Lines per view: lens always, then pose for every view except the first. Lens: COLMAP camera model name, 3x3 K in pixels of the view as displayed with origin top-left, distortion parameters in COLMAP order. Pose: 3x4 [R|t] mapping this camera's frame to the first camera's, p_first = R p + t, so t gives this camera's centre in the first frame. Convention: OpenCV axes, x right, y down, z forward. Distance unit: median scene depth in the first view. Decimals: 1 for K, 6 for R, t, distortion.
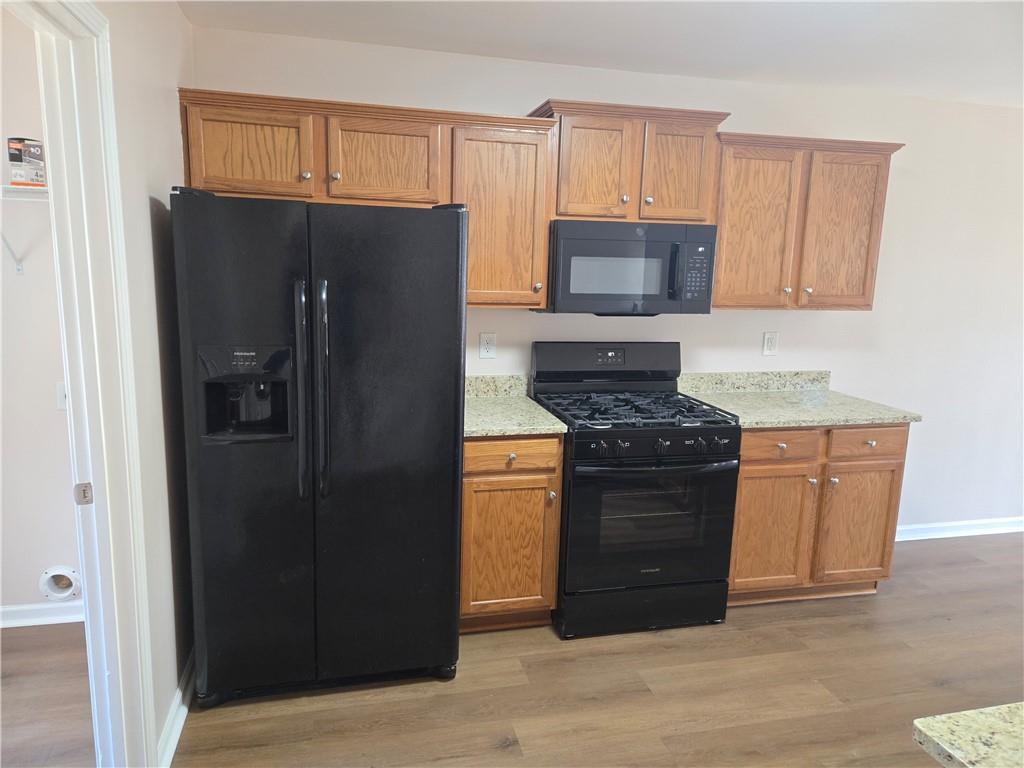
lens RADIAL K [[684.3, 0, 513.0], [0, 684.3, 384.3], [0, 0, 1]] dist [0.070332, -0.072393]
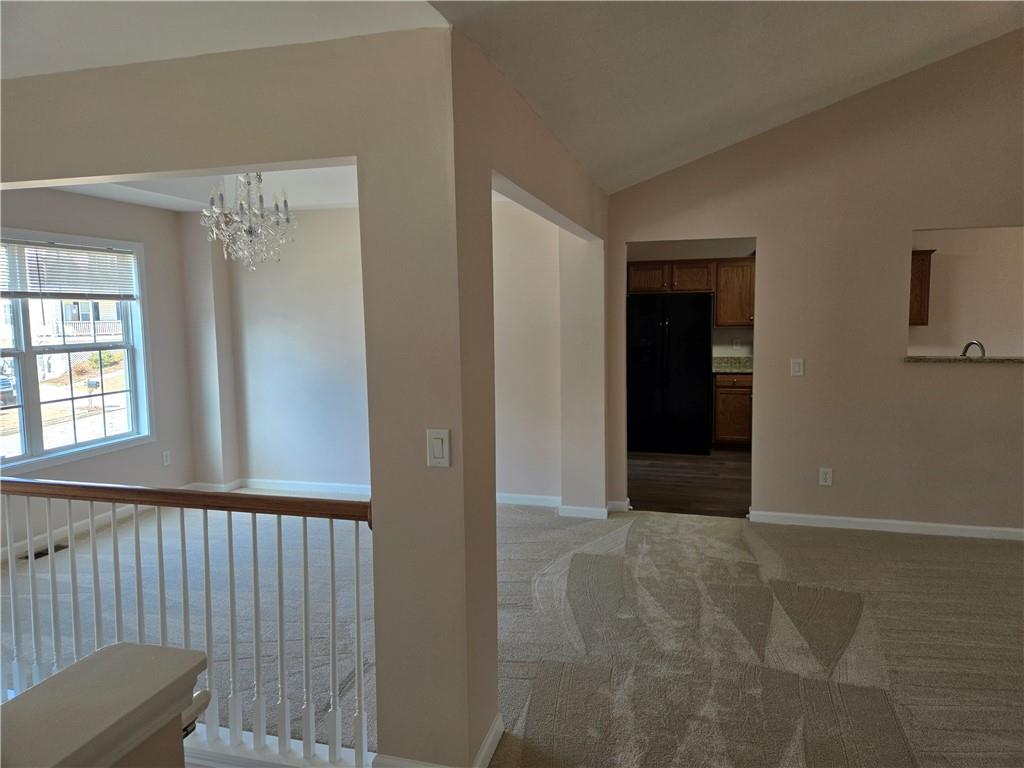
lens RADIAL K [[684.3, 0, 513.0], [0, 684.3, 384.3], [0, 0, 1]] dist [0.070332, -0.072393]
pose [[0.867839, 0.015279, -0.496611, 0.587247], [-0.051305, 0.996940, -0.058985, 0.322086], [0.494190, 0.076668, 0.865967, -1.783519]]
